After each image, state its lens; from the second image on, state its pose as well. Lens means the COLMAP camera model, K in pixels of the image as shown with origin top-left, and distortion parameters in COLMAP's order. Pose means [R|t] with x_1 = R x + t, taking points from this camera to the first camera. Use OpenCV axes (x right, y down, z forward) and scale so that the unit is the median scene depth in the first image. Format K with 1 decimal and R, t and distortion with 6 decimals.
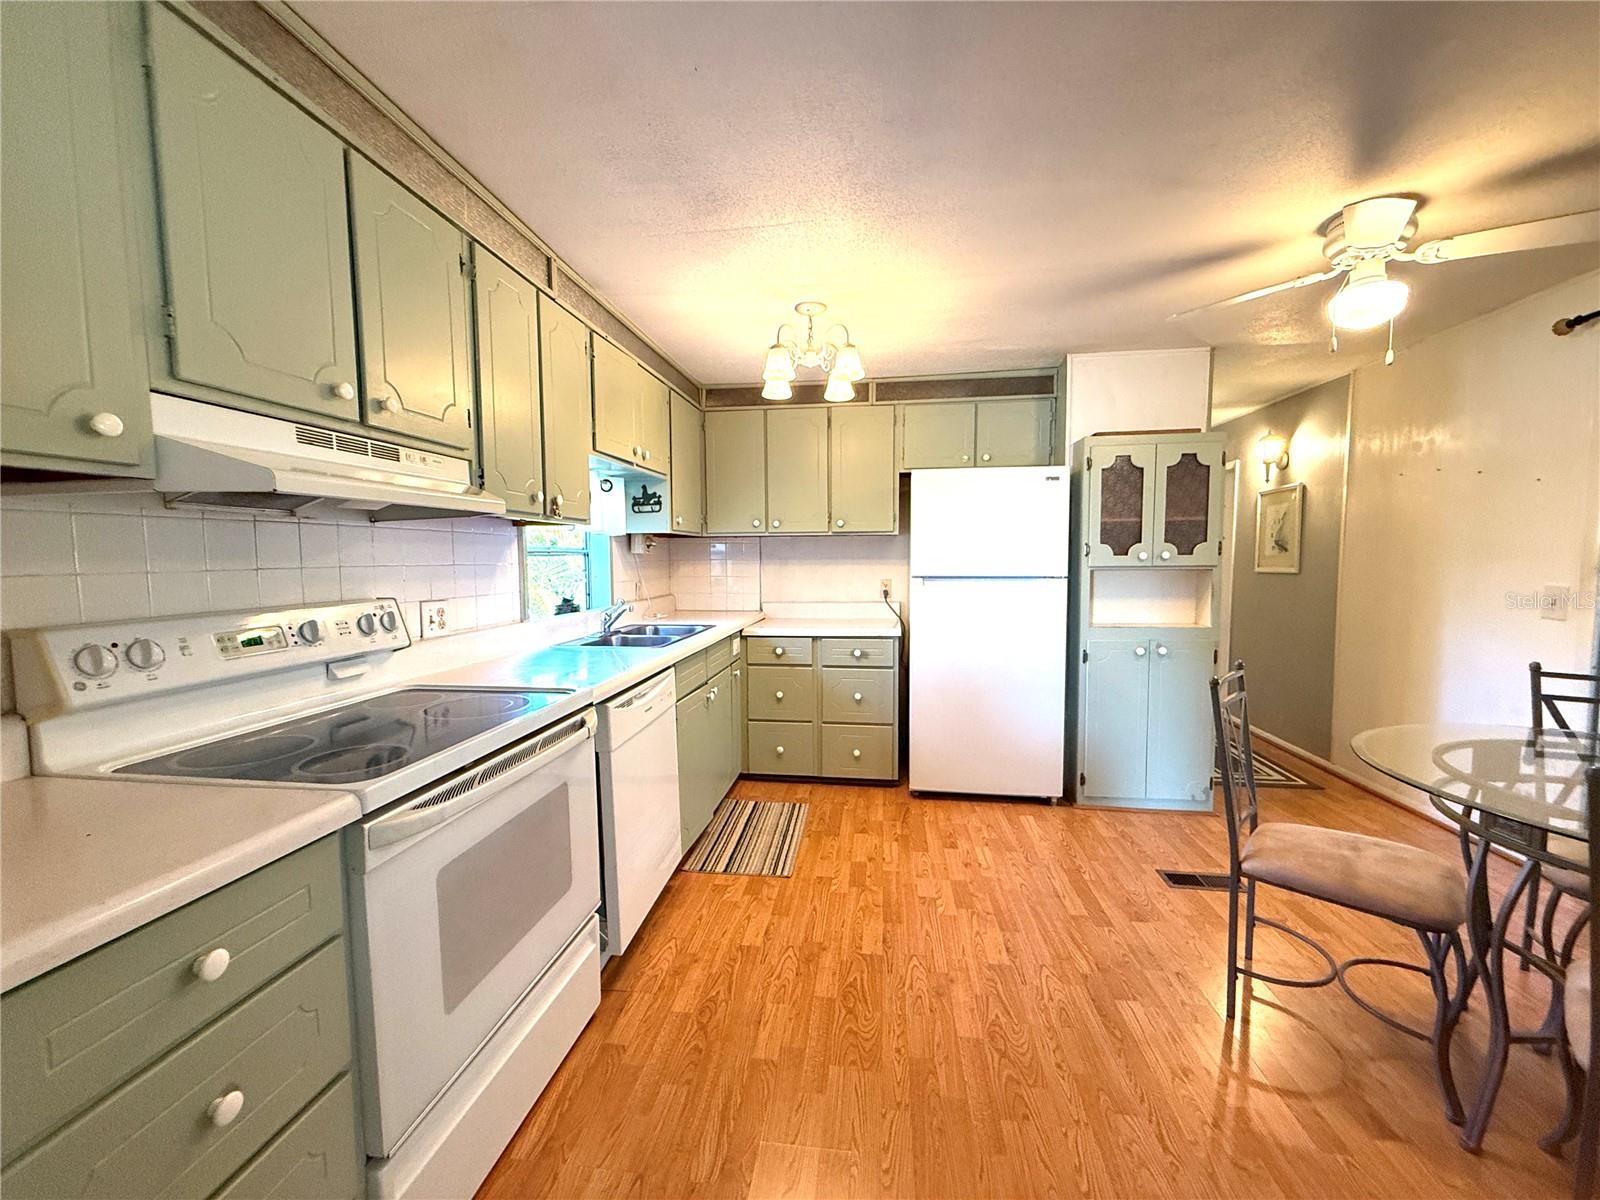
lens RADIAL K [[671.2, 0, 799.7], [0, 671.2, 559.9], [0, 0, 1]] dist [0.000402, 0.000006]
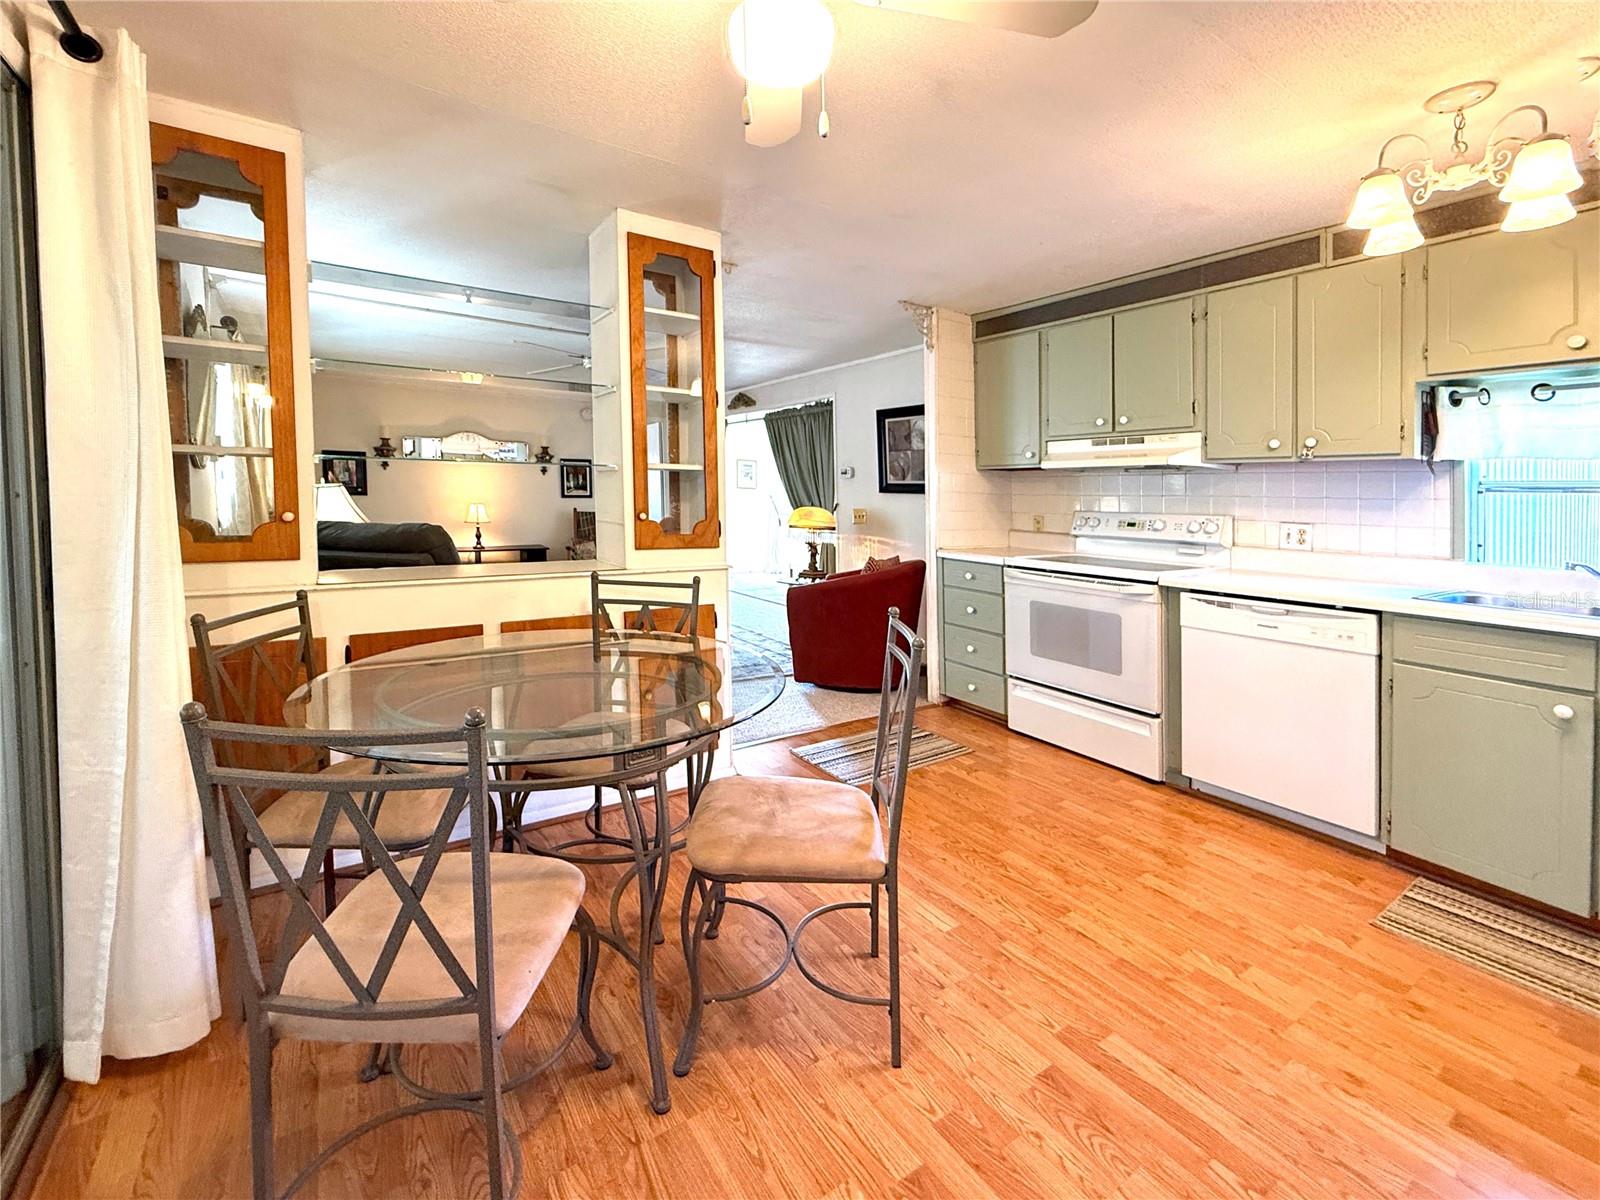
lens RADIAL K [[643.0, 0, 800.0], [0, 643.0, 600.0], [0, 0, 1]] dist [0.003097, 0.000129]
pose [[-0.754794, 0.089896, -0.649773, 1.087408], [-0.017133, 0.987525, 0.156526, 0.027173], [0.655738, 0.129278, -0.743838, 1.320178]]
